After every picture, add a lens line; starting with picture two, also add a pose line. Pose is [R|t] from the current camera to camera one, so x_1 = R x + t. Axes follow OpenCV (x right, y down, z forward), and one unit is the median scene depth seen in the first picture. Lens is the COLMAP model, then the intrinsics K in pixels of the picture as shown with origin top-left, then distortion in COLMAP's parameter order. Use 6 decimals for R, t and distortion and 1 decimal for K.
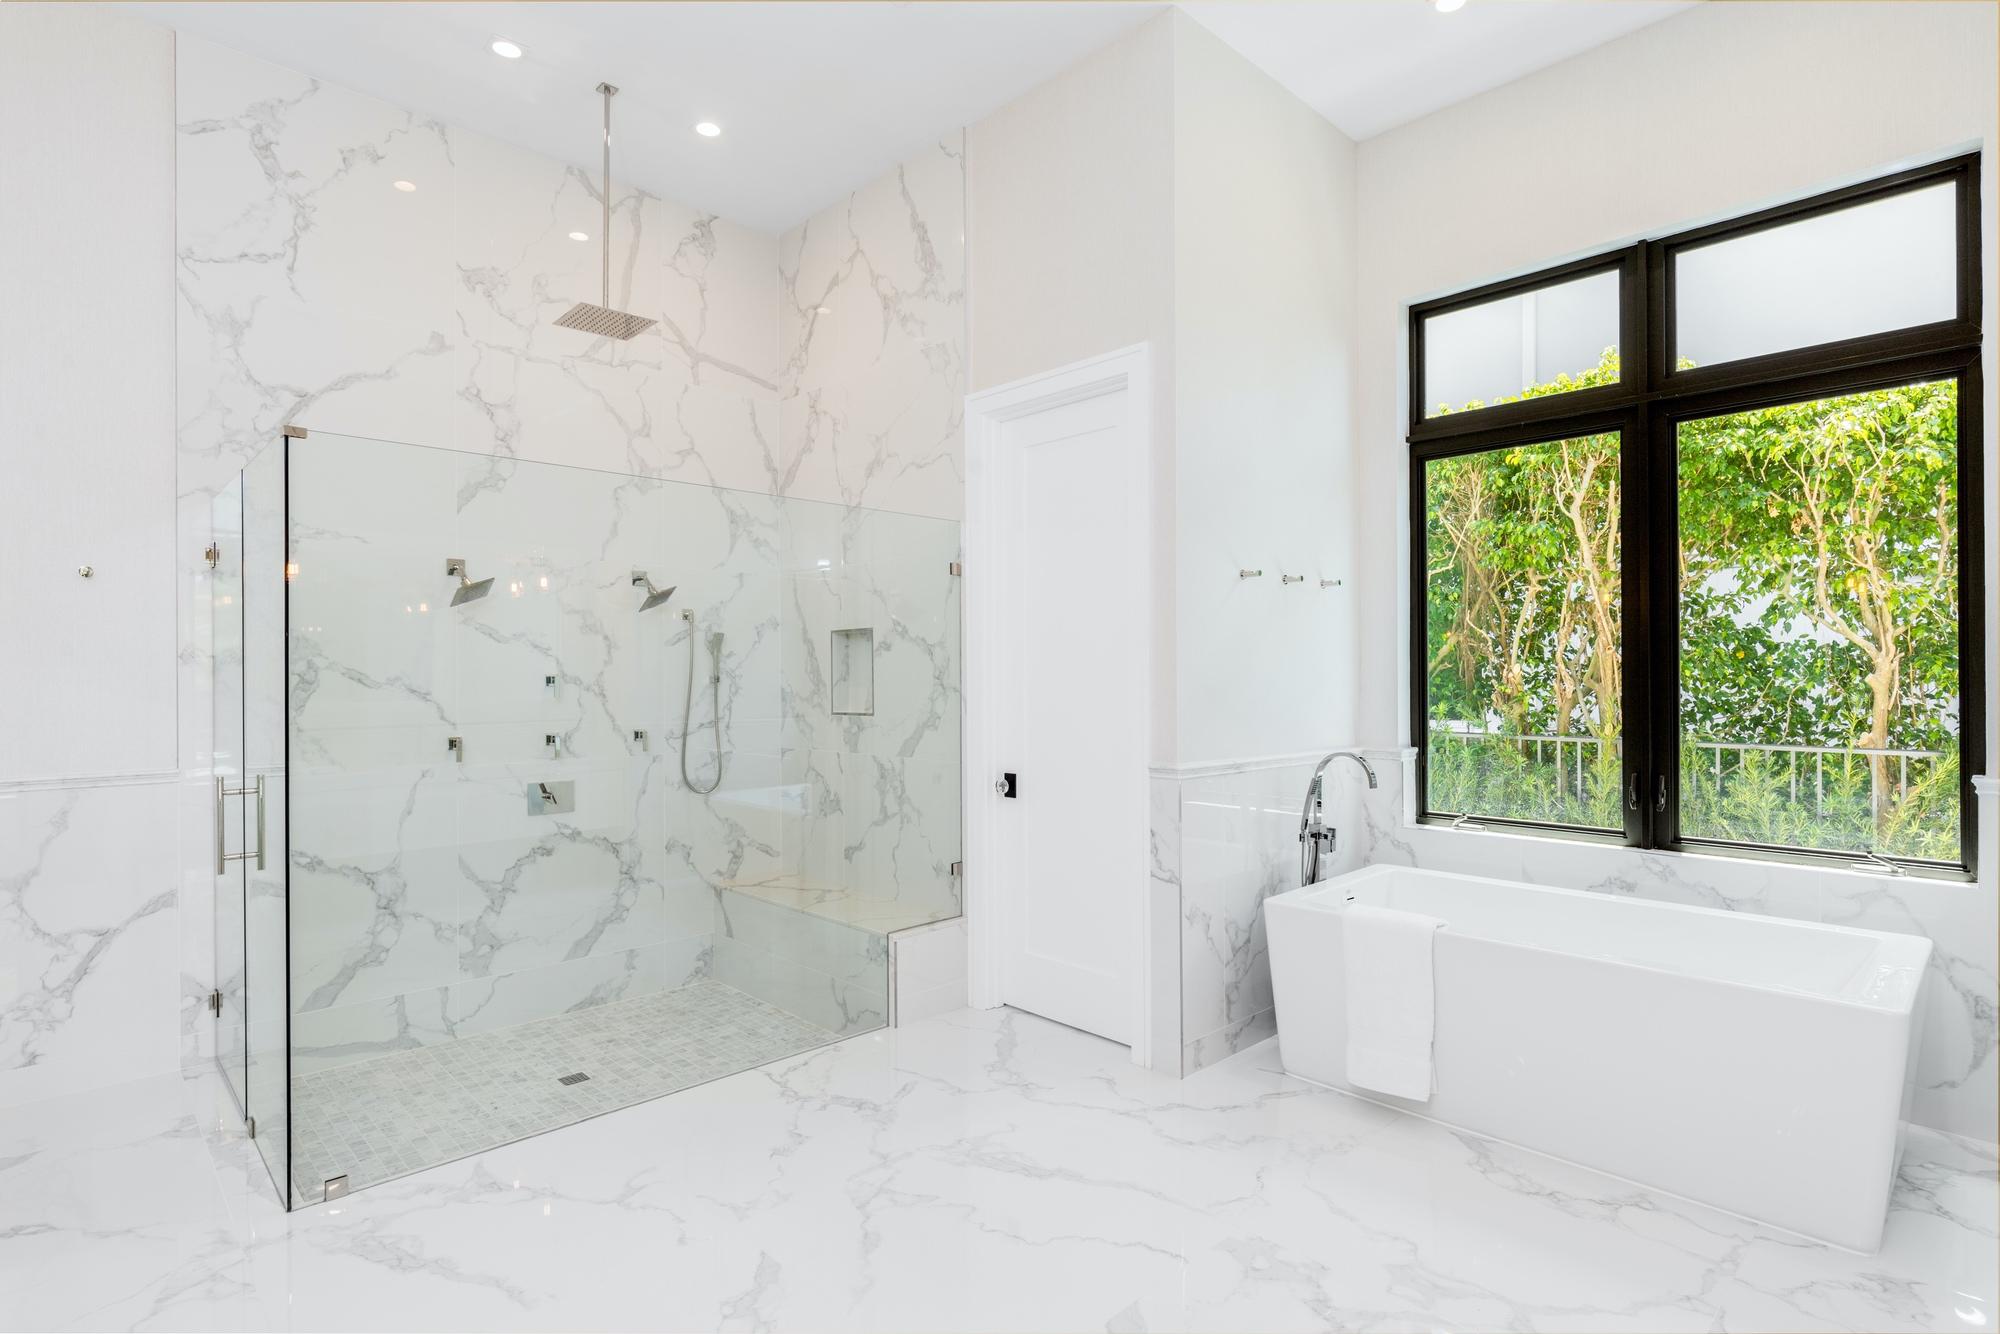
lens RADIAL K [[1014.3, 0, 1005.9], [0, 1014.3, 670.5], [0, 0, 1]] dist [0.003042, 0.001566]
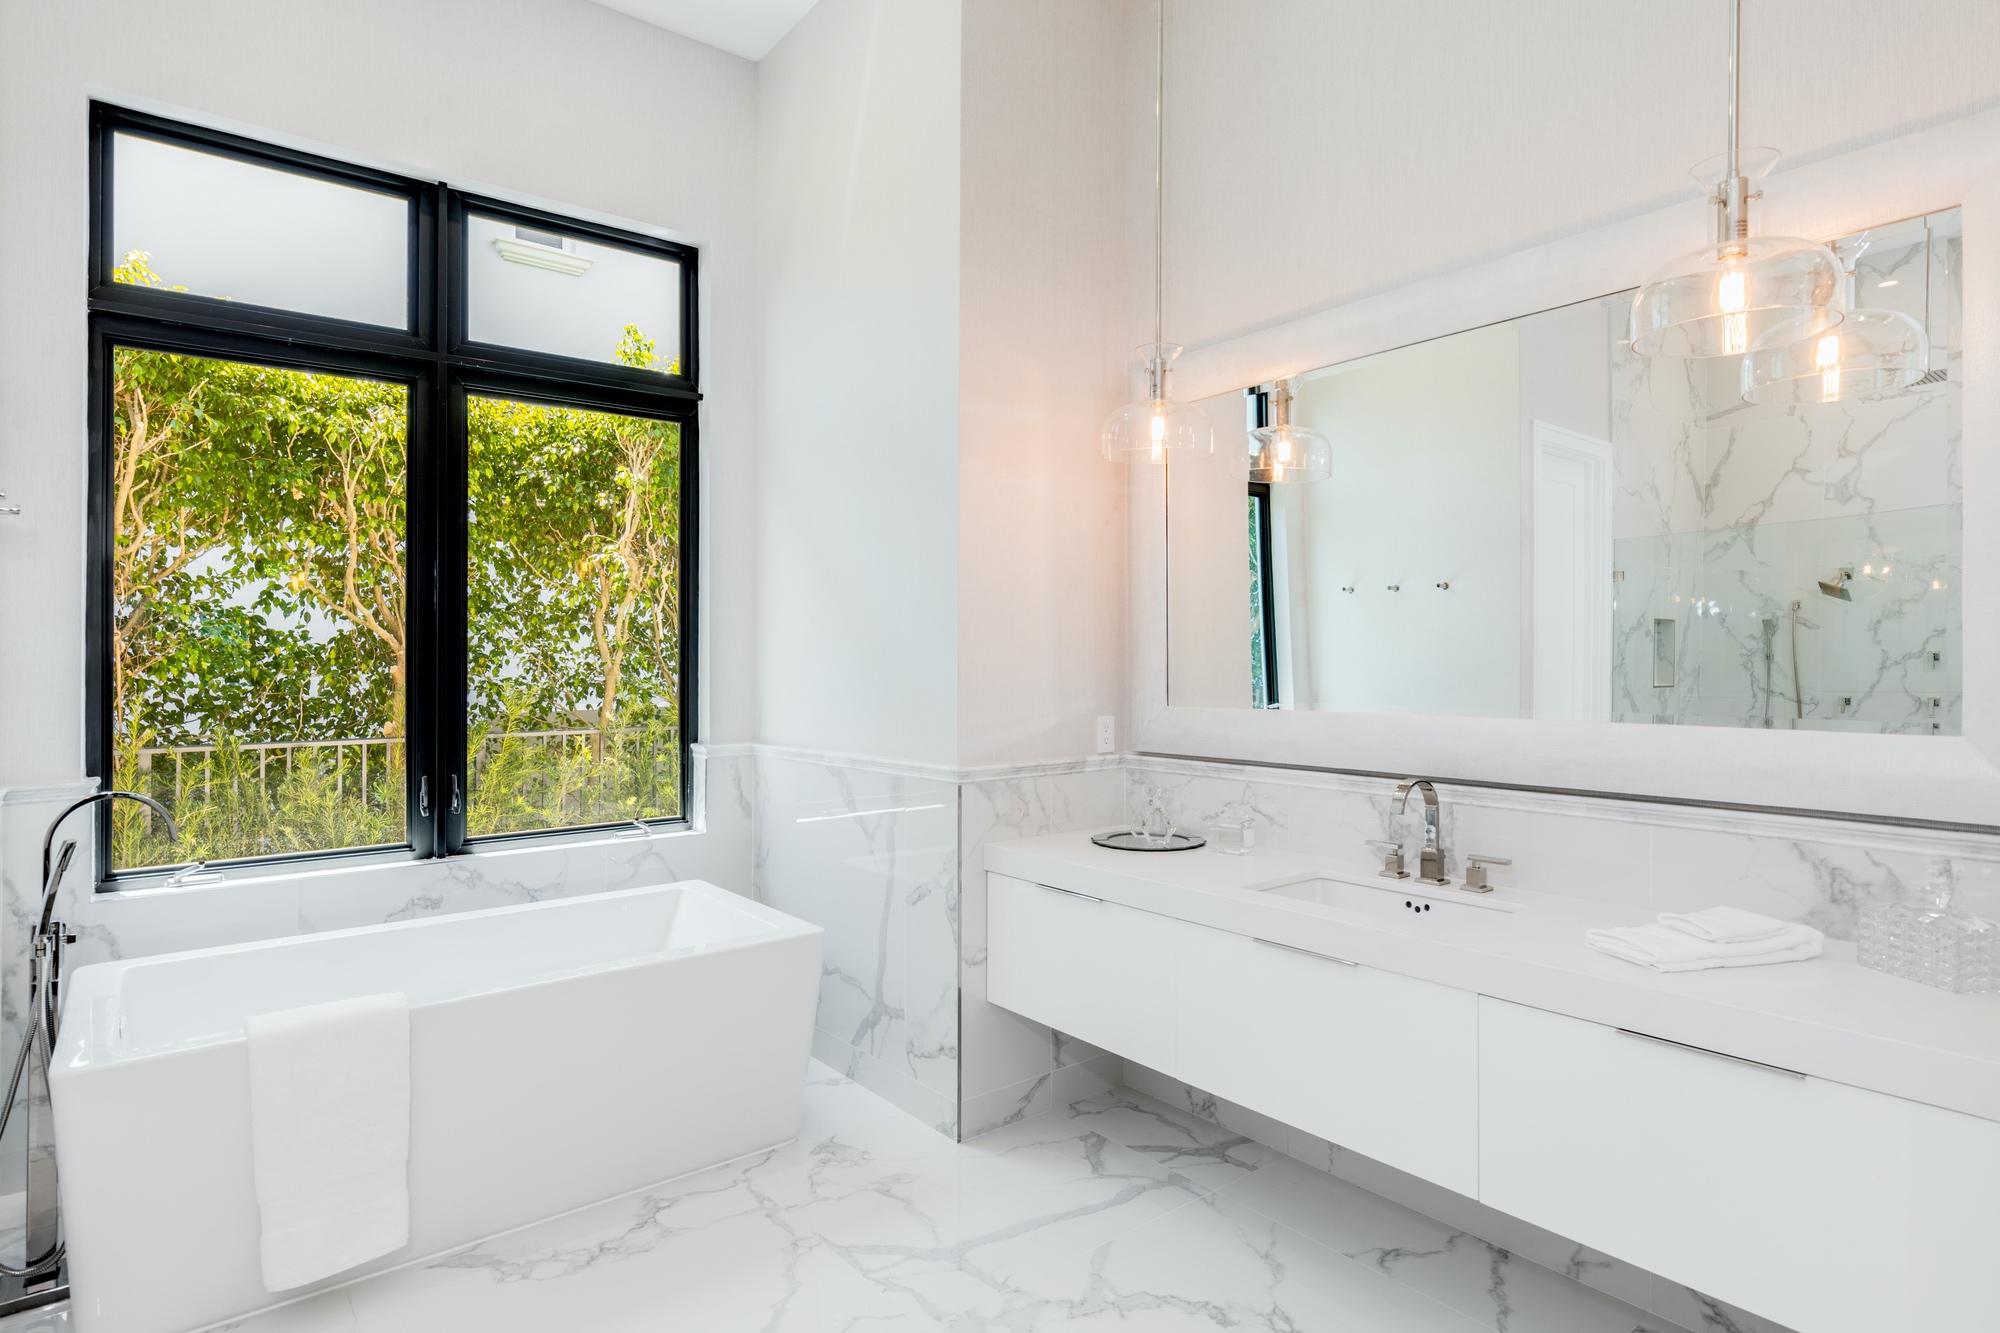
lens RADIAL K [[1055.4, 0, 1019.4], [0, 1055.4, 654.1], [0, 0, 1]] dist [0.002843, -0.000973]
pose [[0.093364, 0.010044, 0.995581, -0.252069], [0.001455, 0.999947, -0.010224, 0.005528], [-0.995631, 0.002403, 0.093344, 0.398287]]
